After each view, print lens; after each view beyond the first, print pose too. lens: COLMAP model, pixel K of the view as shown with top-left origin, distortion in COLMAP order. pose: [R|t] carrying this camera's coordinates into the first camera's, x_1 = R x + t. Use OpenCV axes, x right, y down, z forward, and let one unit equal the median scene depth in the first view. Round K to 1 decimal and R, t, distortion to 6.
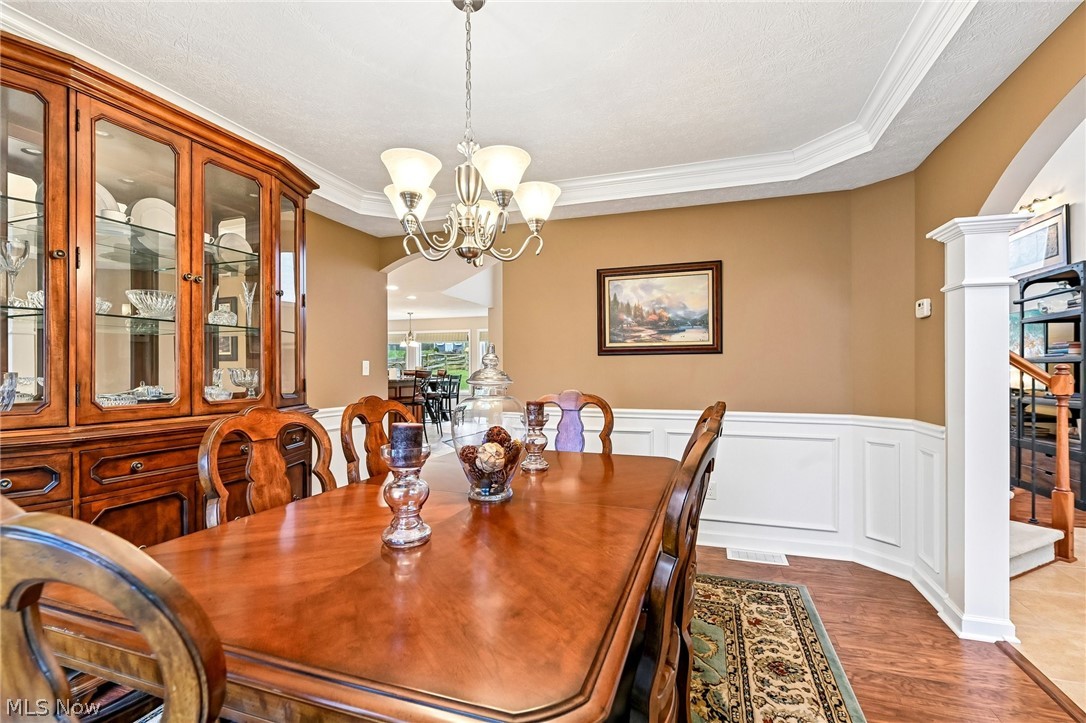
lens RADIAL K [[486.8, 0, 539.8], [0, 486.8, 369.3], [0, 0, 1]] dist [-0.000184, -0.002175]
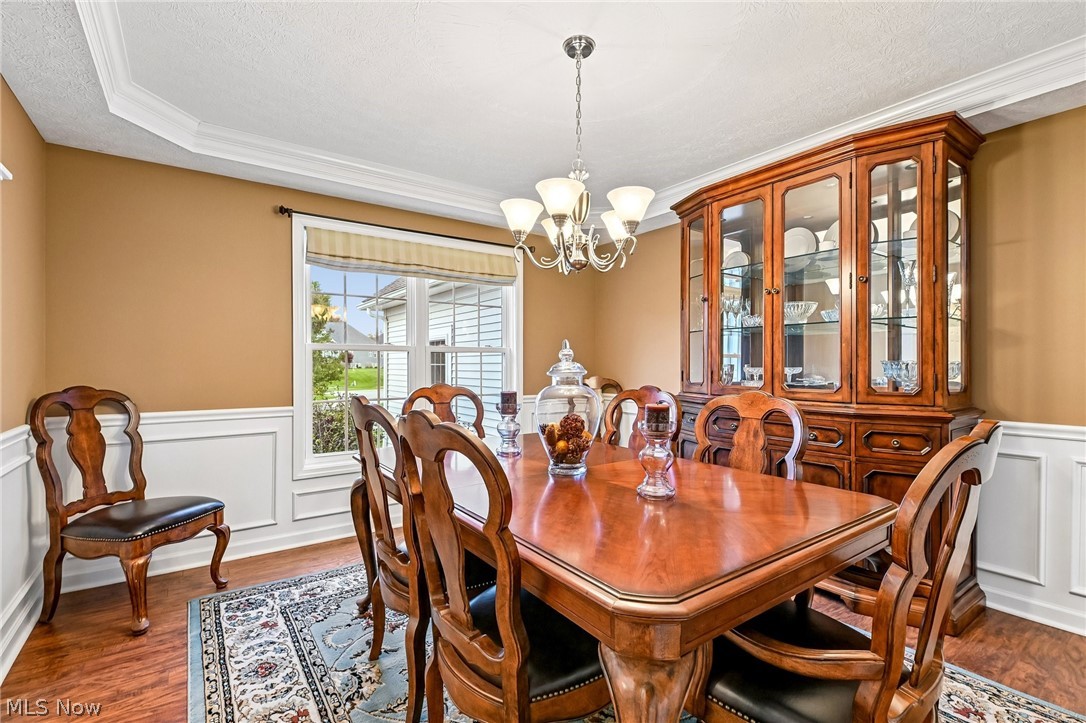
lens RADIAL K [[486.8, 0, 547.6], [0, 486.8, 360.0], [0, 0, 1]] dist [-0.000184, -0.002175]
pose [[-0.563590, -0.004523, -0.826043, 0.783433], [-0.001248, 0.999989, -0.004623, 0.002962], [0.826054, -0.001574, -0.563589, 1.612667]]
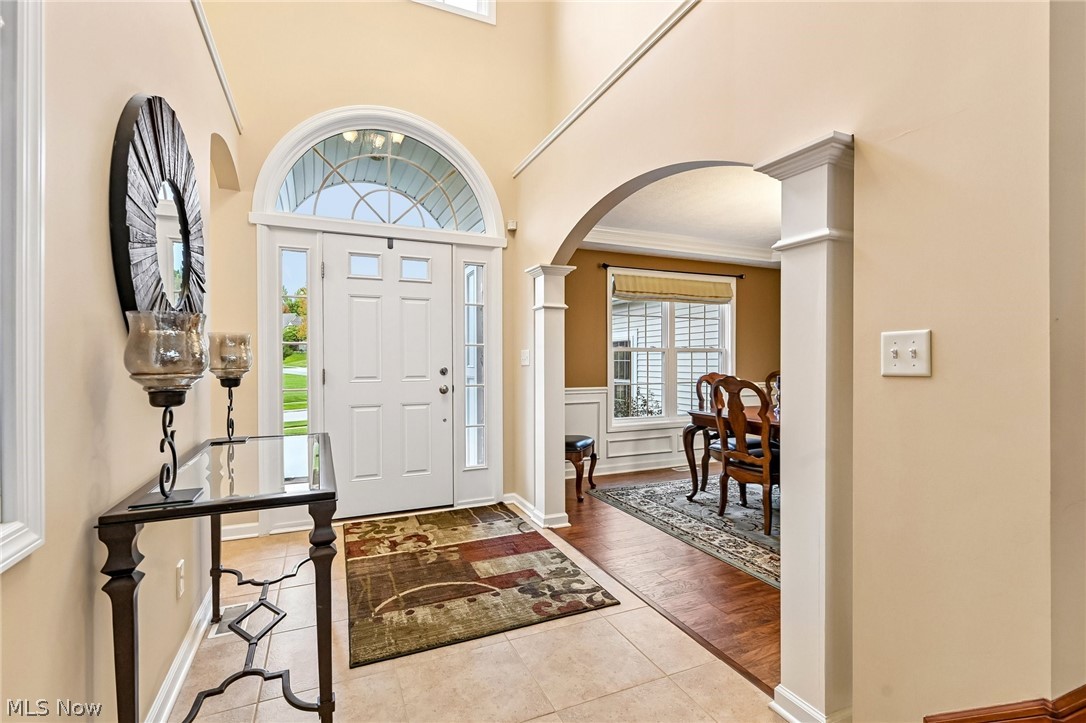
lens RADIAL K [[486.8, 0, 536.7], [0, 486.8, 360.3], [0, 0, 1]] dist [-0.000184, -0.002175]
pose [[-0.732405, -0.000012, -0.680869, 1.741930], [-0.001979, 0.999996, 0.002111, 0.004141], [0.680866, 0.002893, -0.732402, 1.643243]]
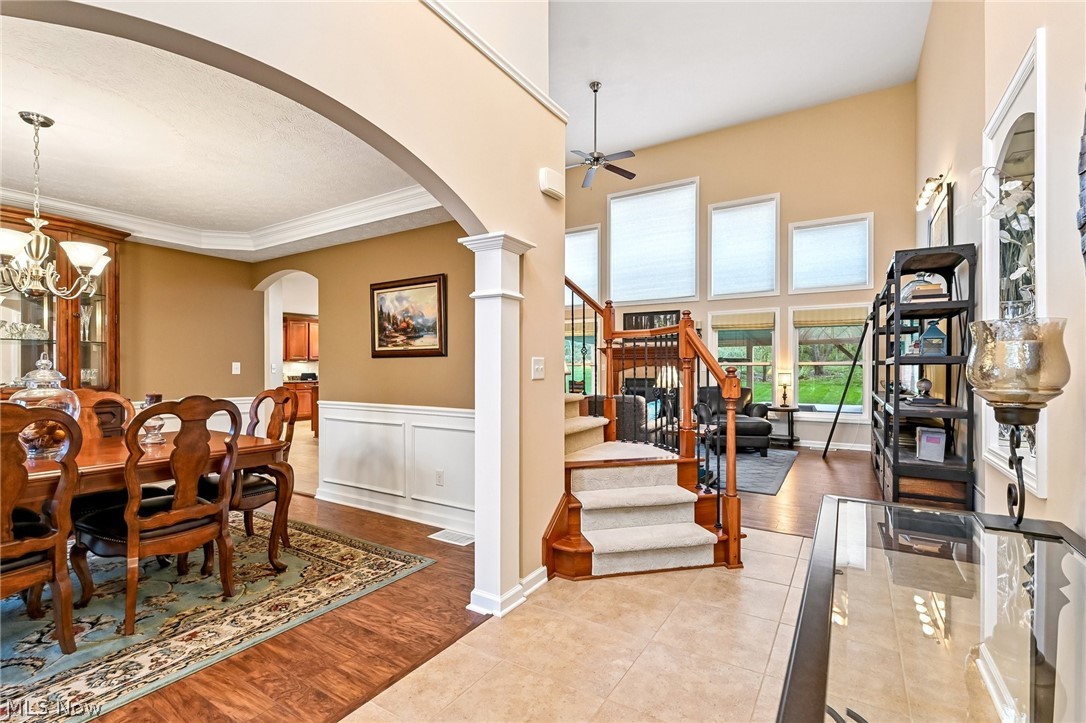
lens RADIAL K [[486.8, 0, 547.7], [0, 486.8, 370.6], [0, 0, 1]] dist [-0.000184, -0.002175]
pose [[0.971628, 0.003104, -0.236496, 1.177536], [-0.002799, 0.999995, 0.001627, -0.002156], [0.236499, -0.000919, 0.971631, -0.049264]]
